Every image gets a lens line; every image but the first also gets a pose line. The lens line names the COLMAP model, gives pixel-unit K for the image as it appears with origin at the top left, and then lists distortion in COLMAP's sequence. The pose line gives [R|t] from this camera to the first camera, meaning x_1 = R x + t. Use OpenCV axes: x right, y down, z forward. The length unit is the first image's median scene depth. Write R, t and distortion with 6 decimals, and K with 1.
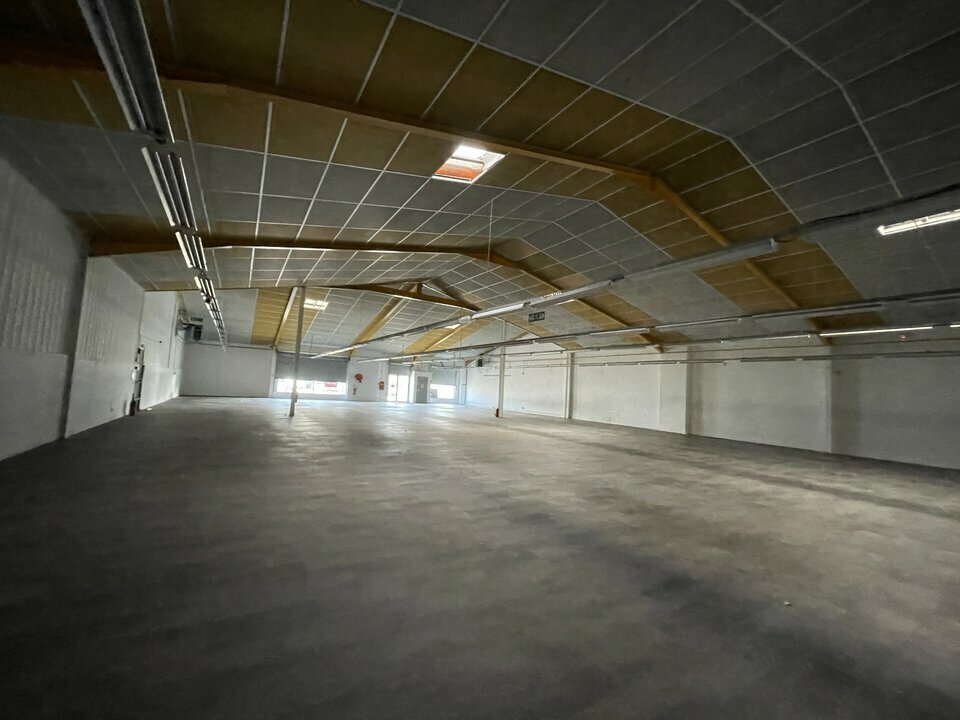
lens RADIAL K [[384.9, 0, 477.1], [0, 384.9, 360.7], [0, 0, 1]] dist [0.003914, 0.000184]
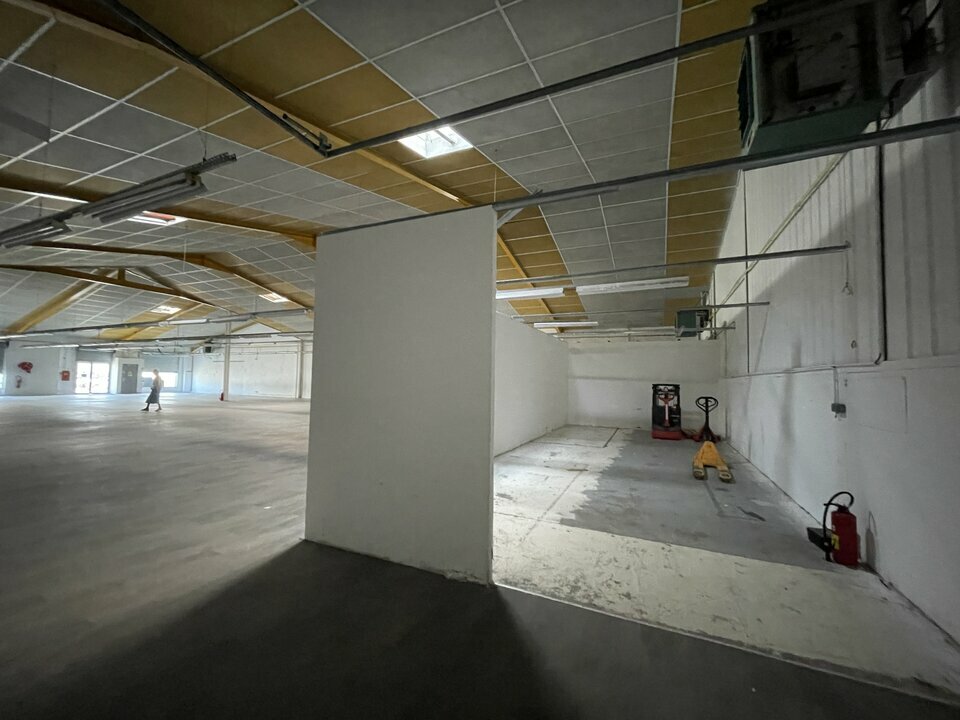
lens RADIAL K [[384.9, 0, 485.6], [0, 384.9, 358.1], [0, 0, 1]] dist [0.003914, 0.000184]
pose [[0.831857, -0.009630, 0.554907, 0.054897], [-0.010727, 0.999384, 0.033423, -0.013185], [-0.554887, -0.033756, 0.831241, -0.242569]]
